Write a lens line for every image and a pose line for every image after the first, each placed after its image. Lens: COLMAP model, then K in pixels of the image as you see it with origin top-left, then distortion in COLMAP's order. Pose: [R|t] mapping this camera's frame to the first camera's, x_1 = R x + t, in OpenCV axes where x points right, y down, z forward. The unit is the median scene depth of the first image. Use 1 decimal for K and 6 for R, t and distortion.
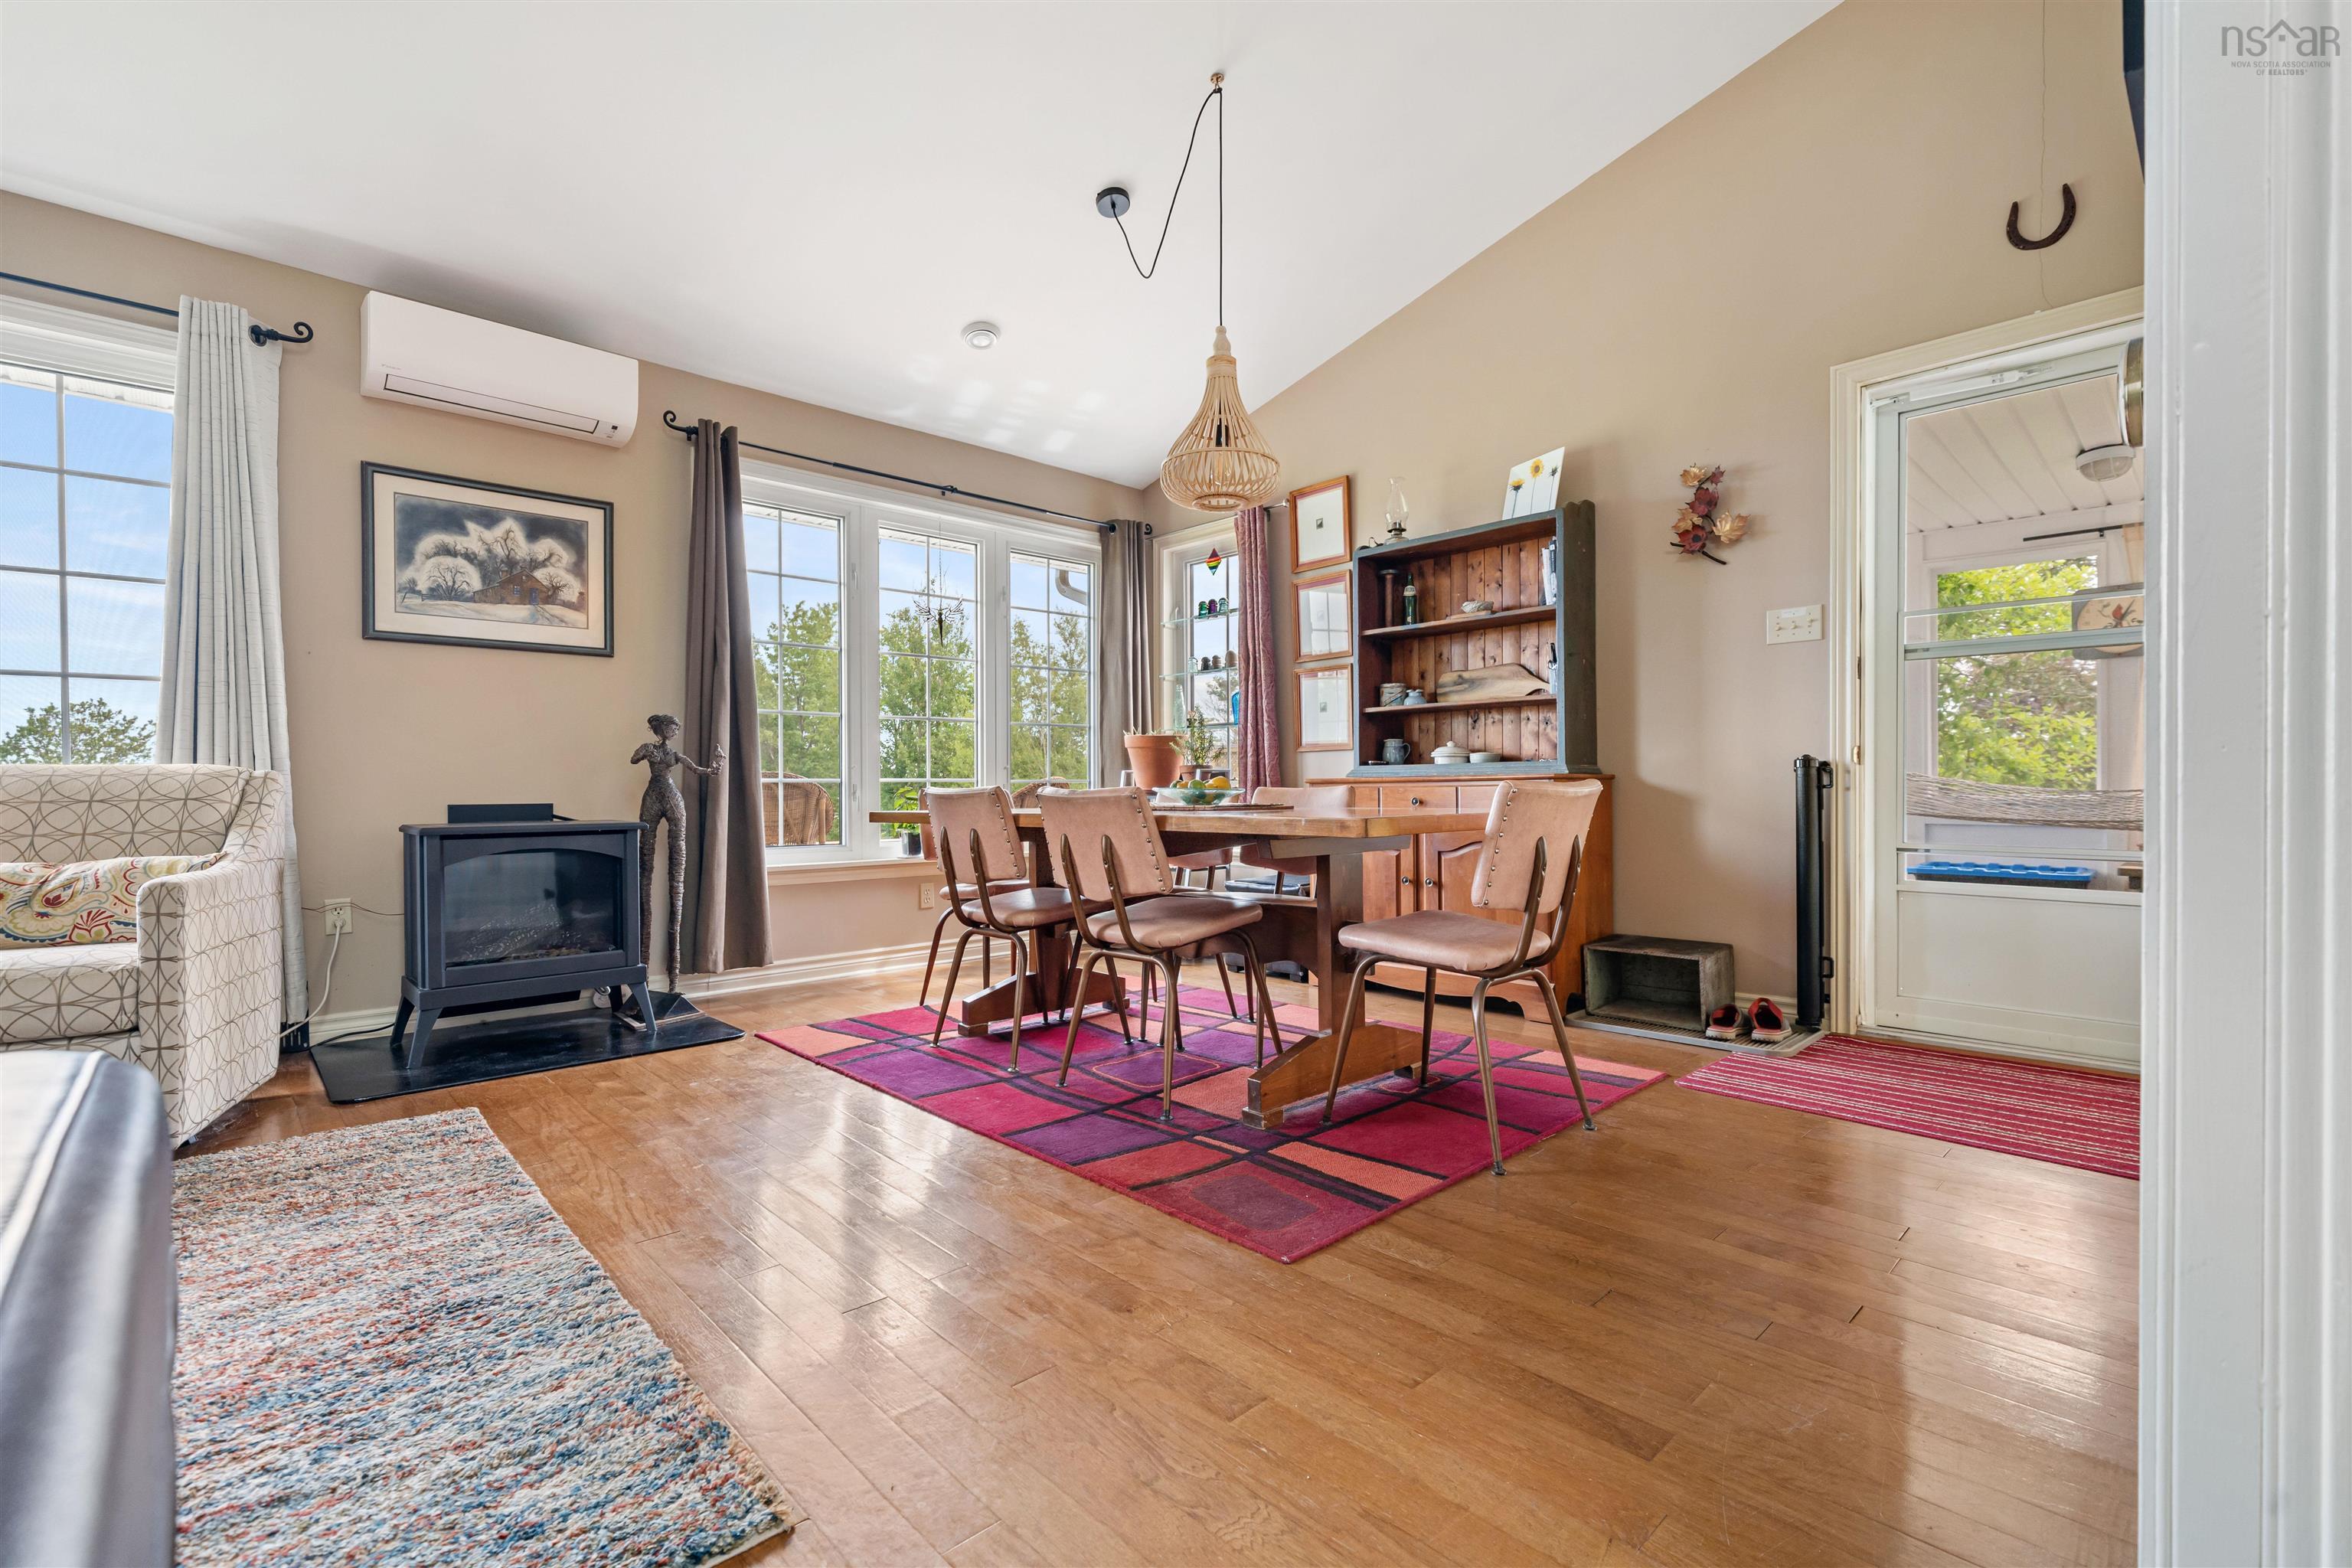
lens RADIAL K [[1036.6, 0, 1191.4], [0, 1036.6, 791.6], [0, 0, 1]] dist [0.000210, 0.000395]
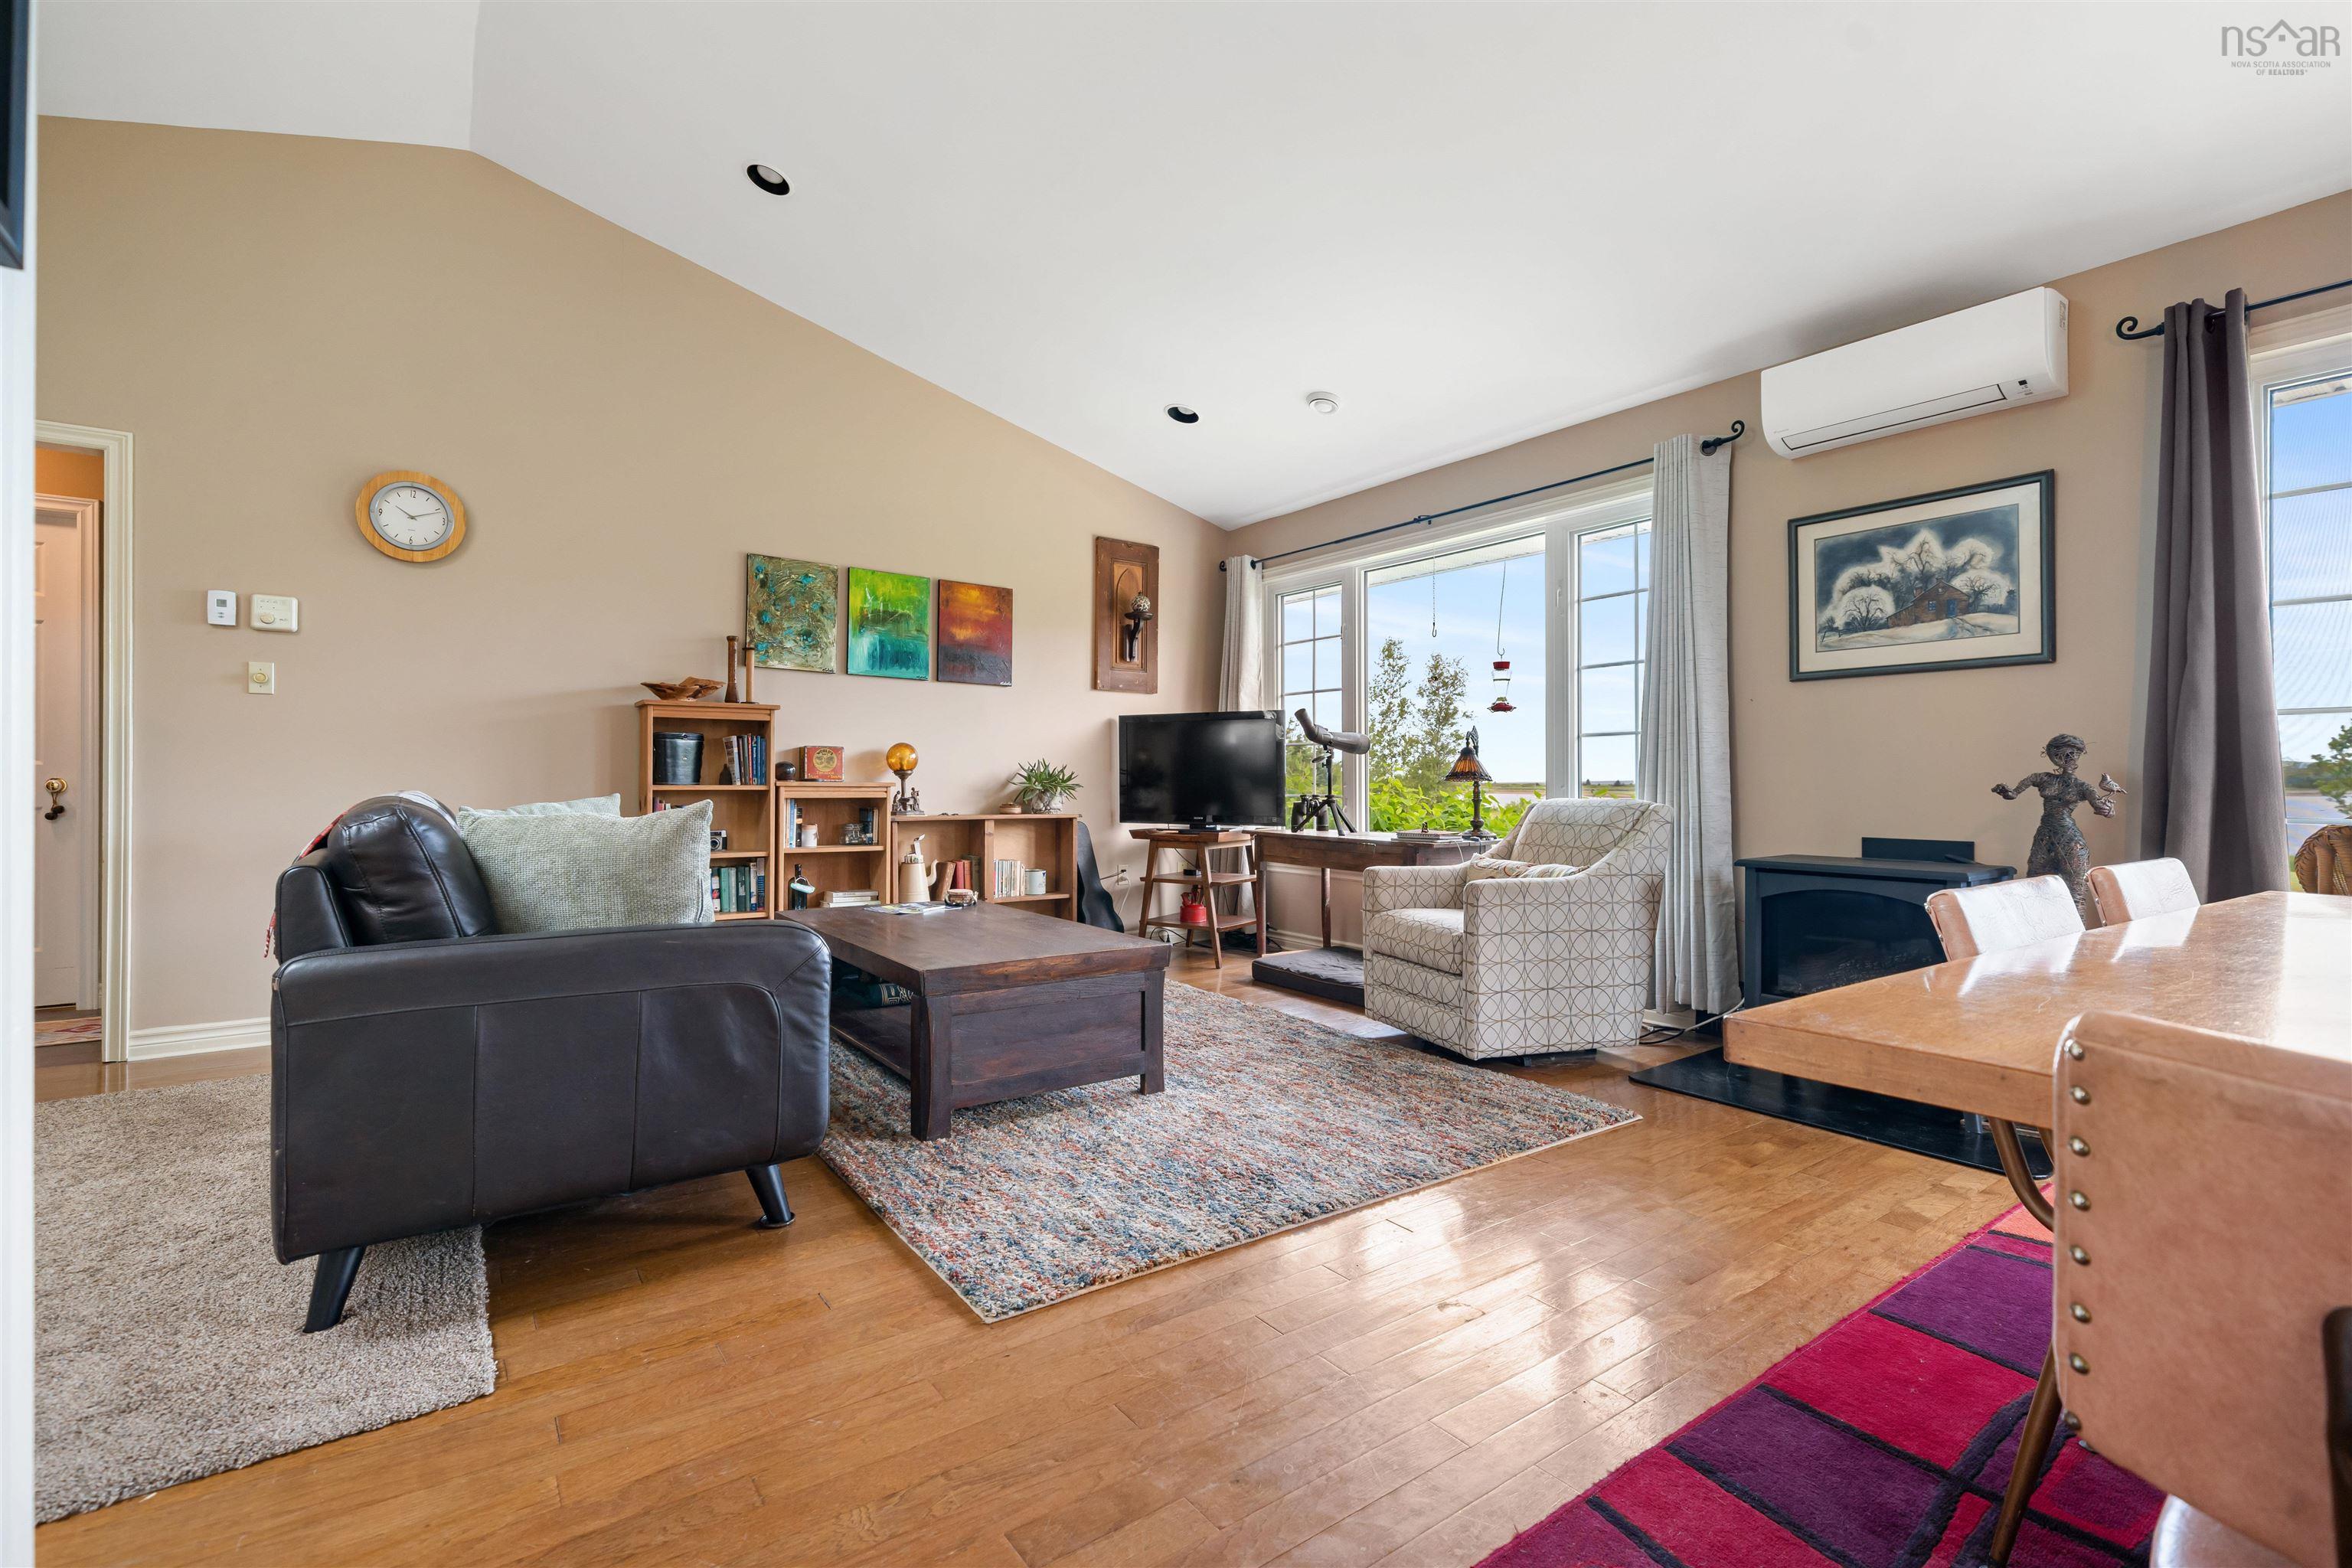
lens RADIAL K [[1036.6, 0, 1157.2], [0, 1036.6, 779.2], [0, 0, 1]] dist [0.000210, 0.000395]
pose [[-0.156065, 0.003198, -0.987742, 0.362537], [-0.006931, 0.999967, 0.004333, -0.041948], [0.987722, 0.007522, -0.156038, 0.479704]]
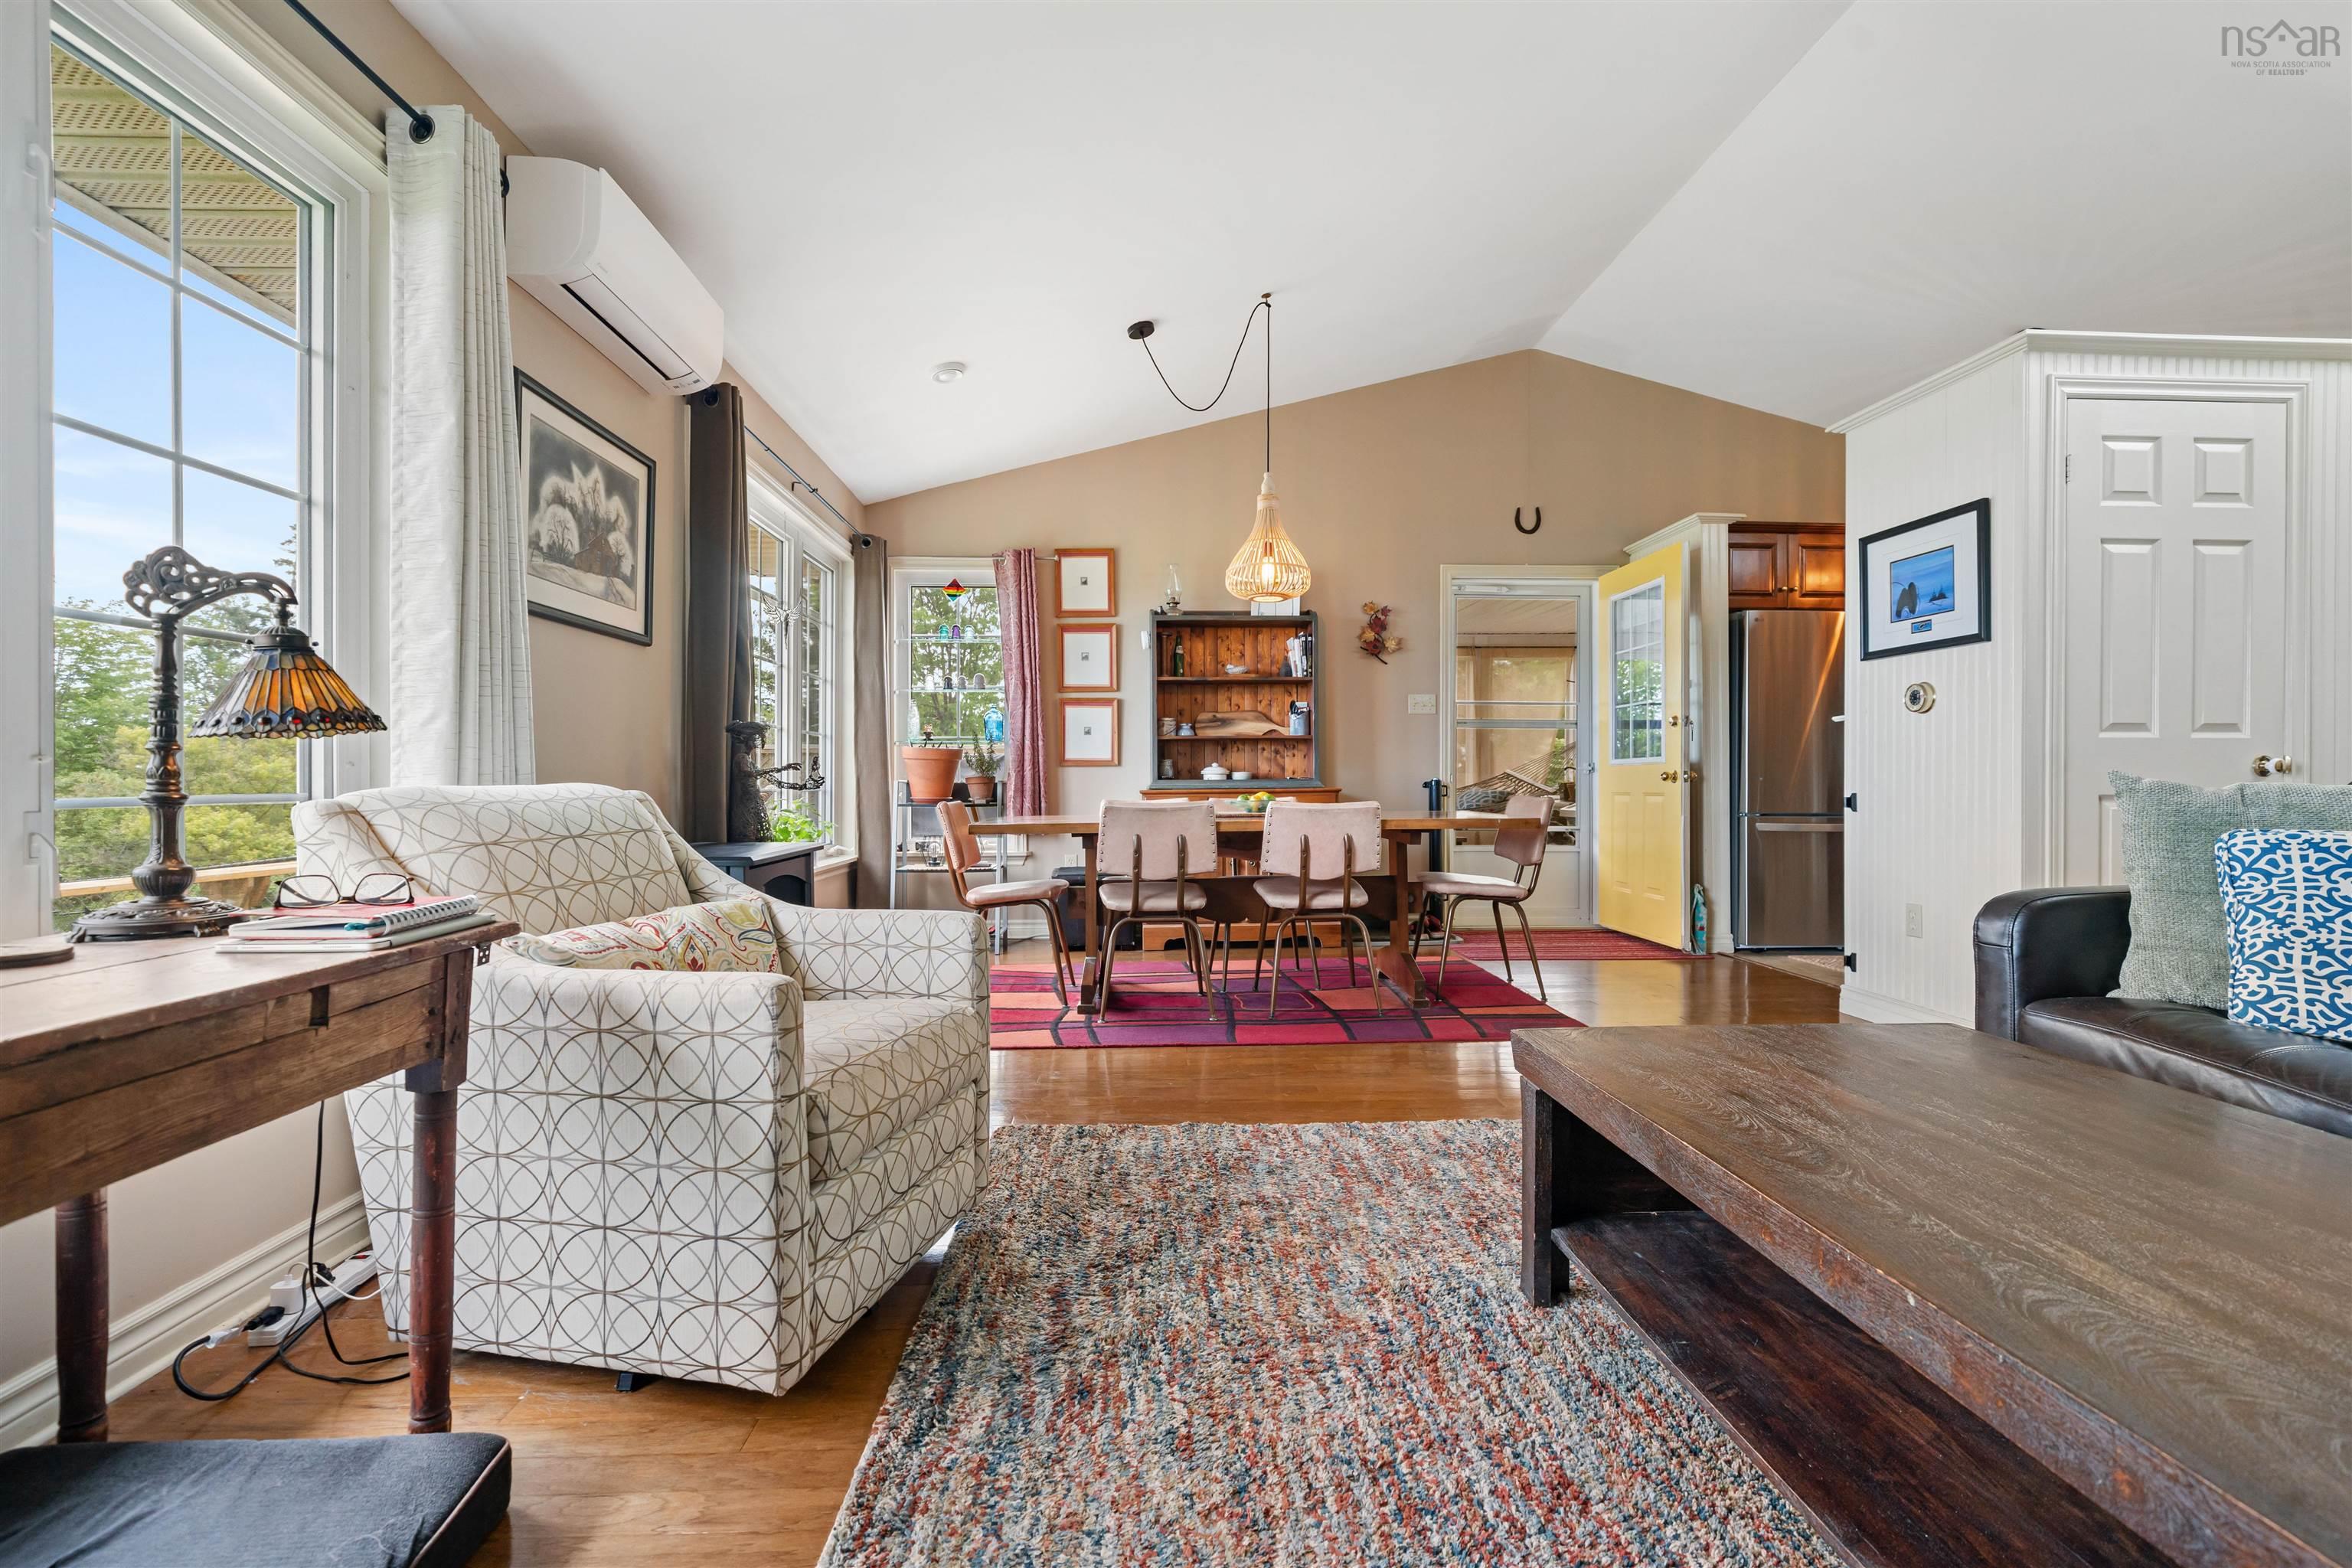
lens RADIAL K [[1036.6, 0, 1175.5], [0, 1036.6, 781.7], [0, 0, 1]] dist [0.000210, 0.000395]
pose [[0.656848, 0.004199, 0.754011, -0.976003], [0.001380, 0.999976, -0.006771, -0.016775], [-0.754022, 0.005488, 0.656827, 0.151278]]
